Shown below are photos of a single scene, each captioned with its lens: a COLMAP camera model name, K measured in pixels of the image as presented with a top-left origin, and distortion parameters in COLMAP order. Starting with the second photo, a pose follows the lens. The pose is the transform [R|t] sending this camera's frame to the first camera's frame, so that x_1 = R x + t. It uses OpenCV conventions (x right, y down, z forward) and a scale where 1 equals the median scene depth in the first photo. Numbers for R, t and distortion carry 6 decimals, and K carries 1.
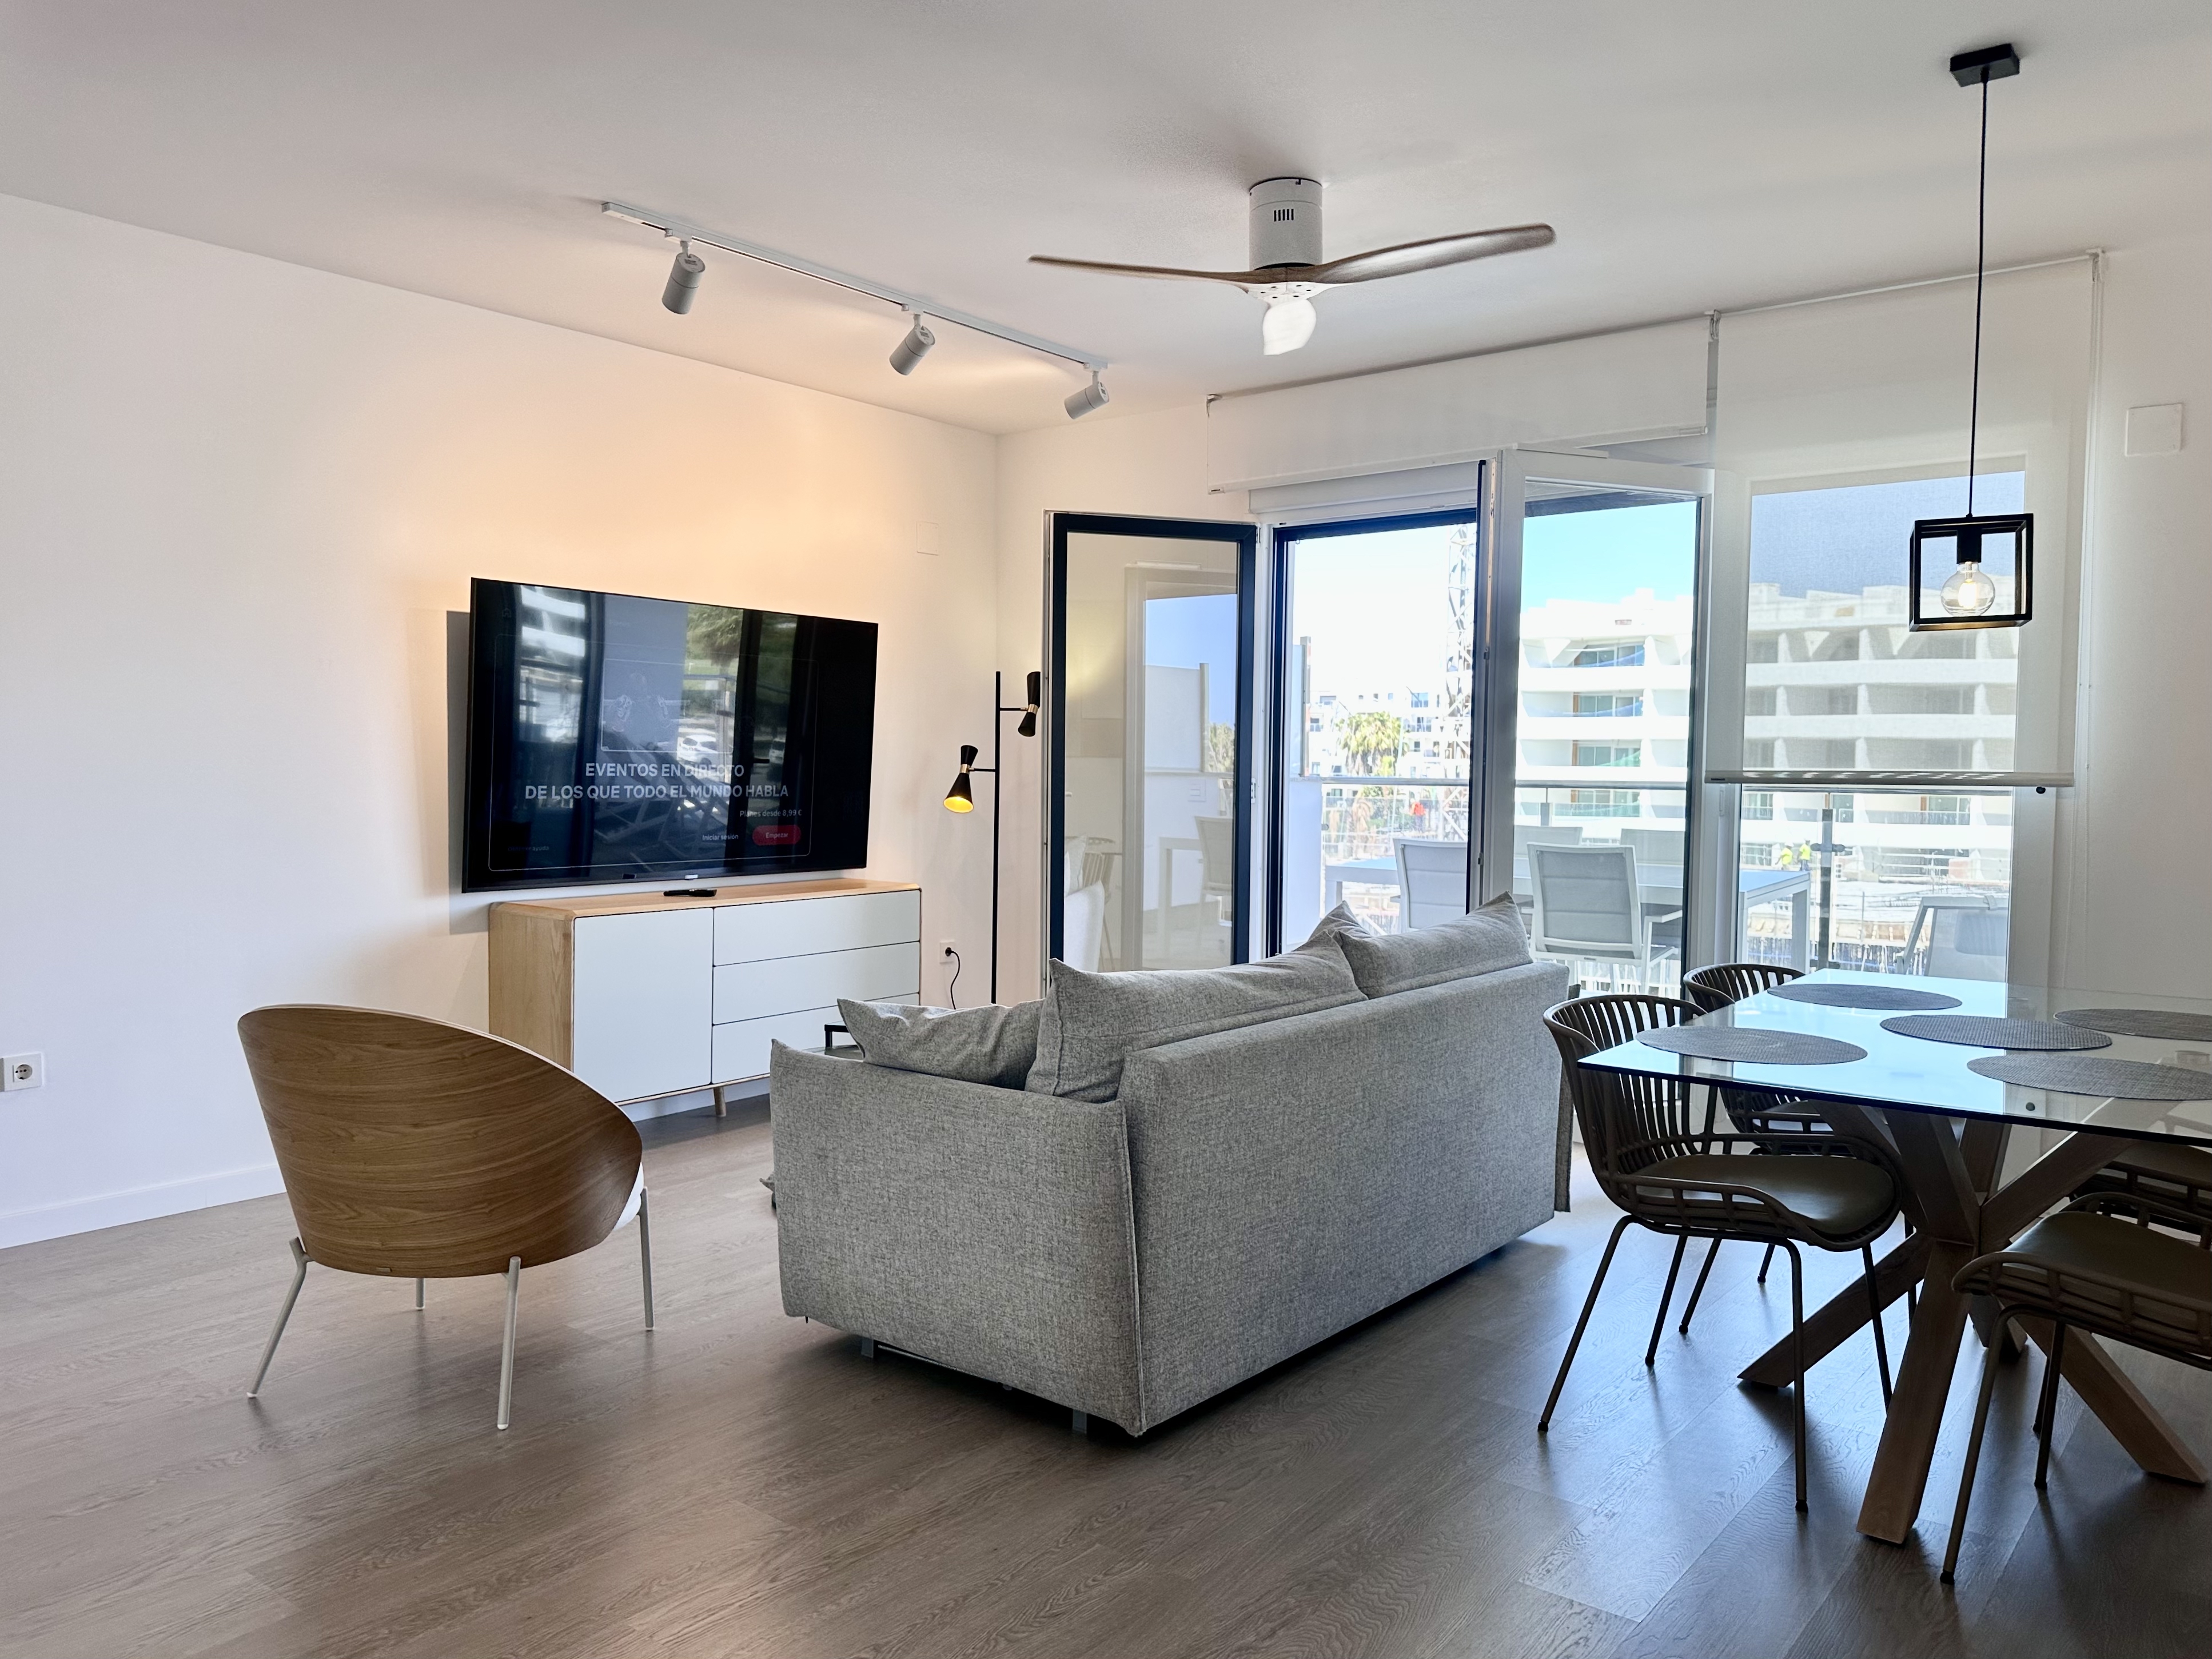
lens RADIAL K [[1597.7, 0, 1119.1], [0, 1597.7, 834.8], [0, 0, 1]] dist [0.053218, -0.012765]
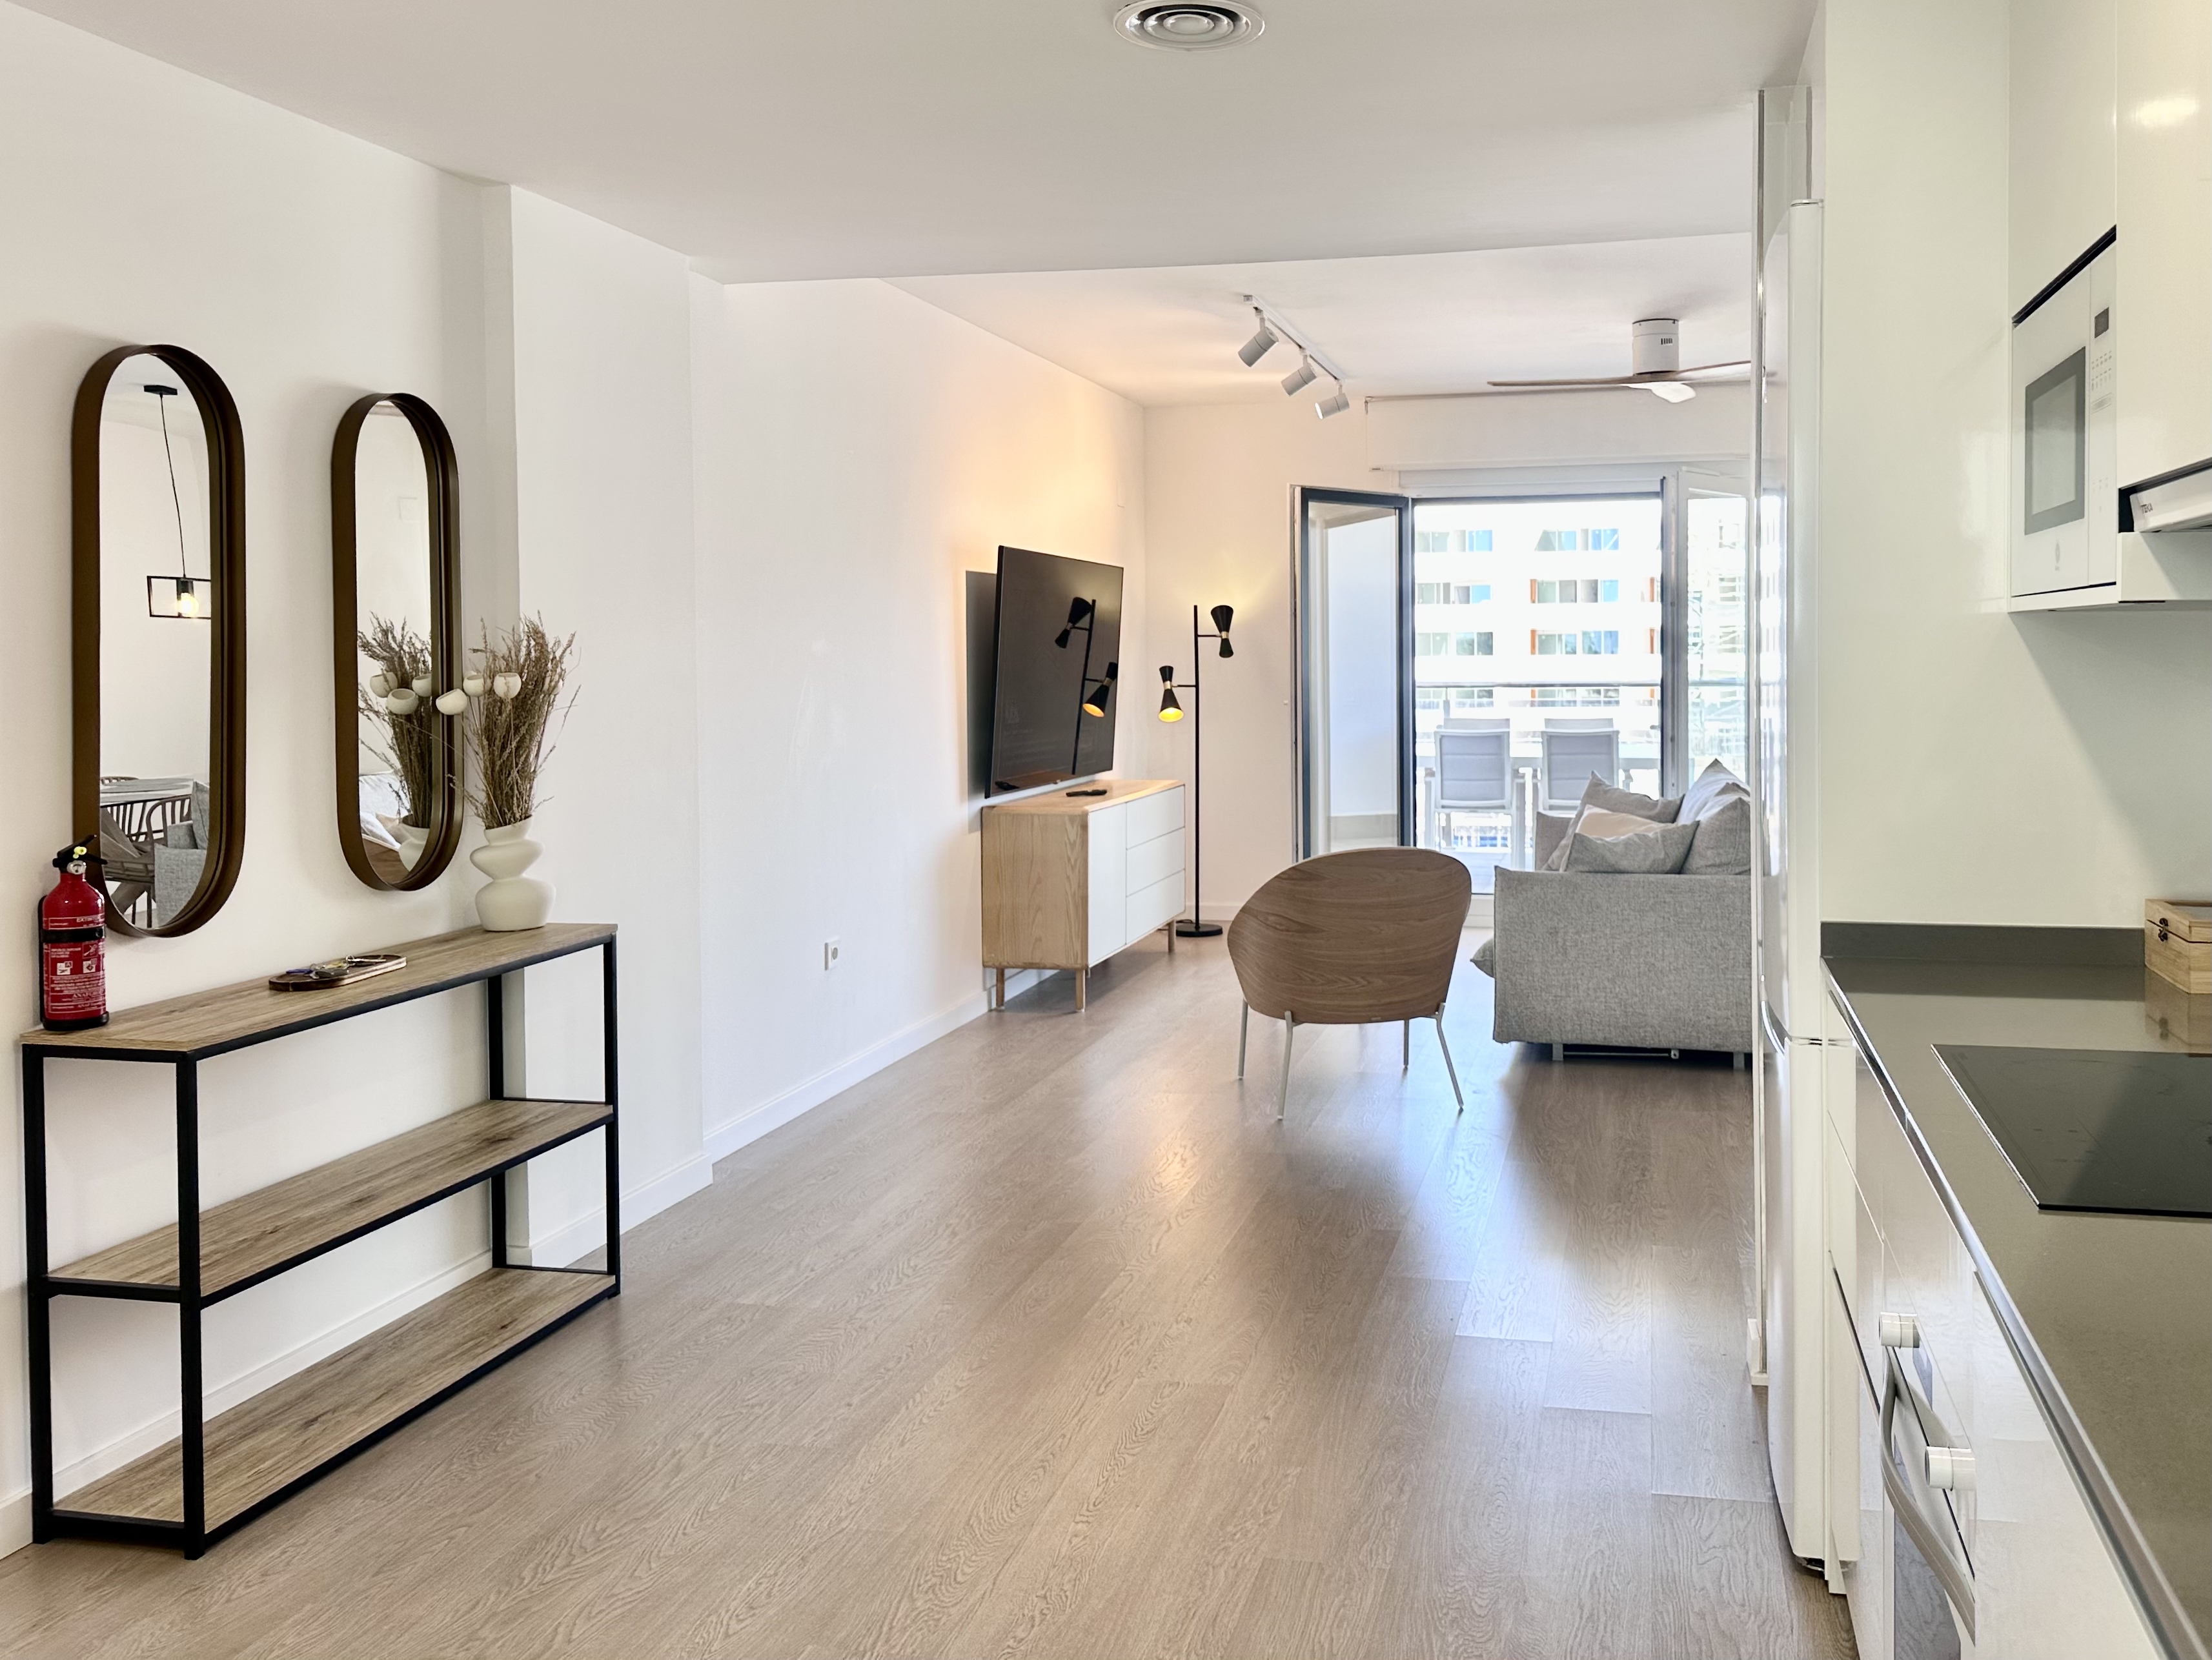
lens RADIAL K [[1850.5, 0, 1211.0], [0, 1850.5, 701.7], [0, 0, 1]] dist [0.076190, -0.004637]
pose [[0.901620, -0.030287, 0.431468, -0.848102], [0.038624, 0.999198, -0.010574, -0.015912], [-0.430802, 0.026198, 0.902066, -0.352579]]
